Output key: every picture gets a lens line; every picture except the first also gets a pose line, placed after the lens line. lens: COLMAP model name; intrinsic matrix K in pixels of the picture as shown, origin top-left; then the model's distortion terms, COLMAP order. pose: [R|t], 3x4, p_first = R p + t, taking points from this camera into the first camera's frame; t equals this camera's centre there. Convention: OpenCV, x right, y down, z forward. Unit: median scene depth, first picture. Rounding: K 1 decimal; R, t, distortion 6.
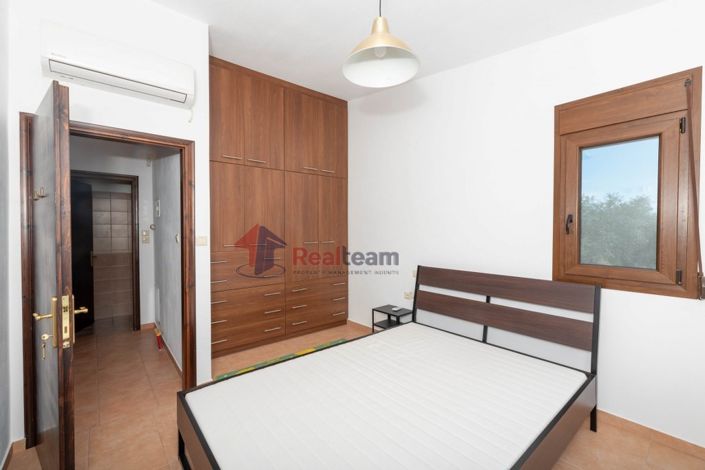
lens RADIAL K [[301.4, 0, 352.5], [0, 301.4, 235.0], [0, 0, 1]] dist [-0.000185, -0.000011]
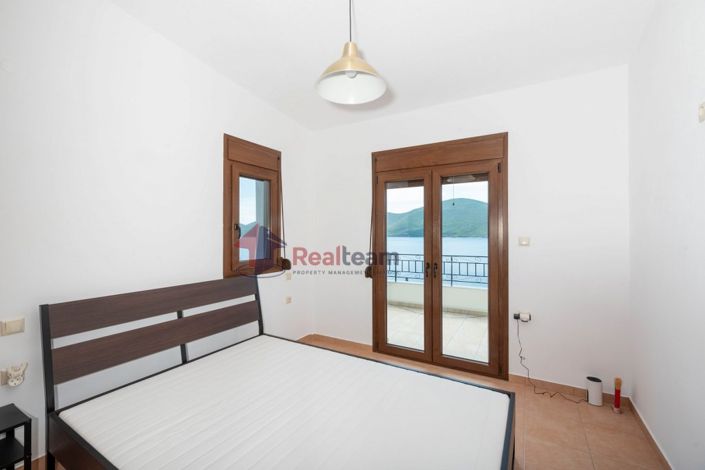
lens RADIAL K [[301.4, 0, 352.5], [0, 301.4, 235.0], [0, 0, 1]] dist [-0.000185, -0.000011]
pose [[-0.331676, -0.000328, 0.943393, -0.629873], [0.018891, 0.999797, 0.006989, -0.019183], [-0.943204, 0.020139, -0.331602, 0.915108]]
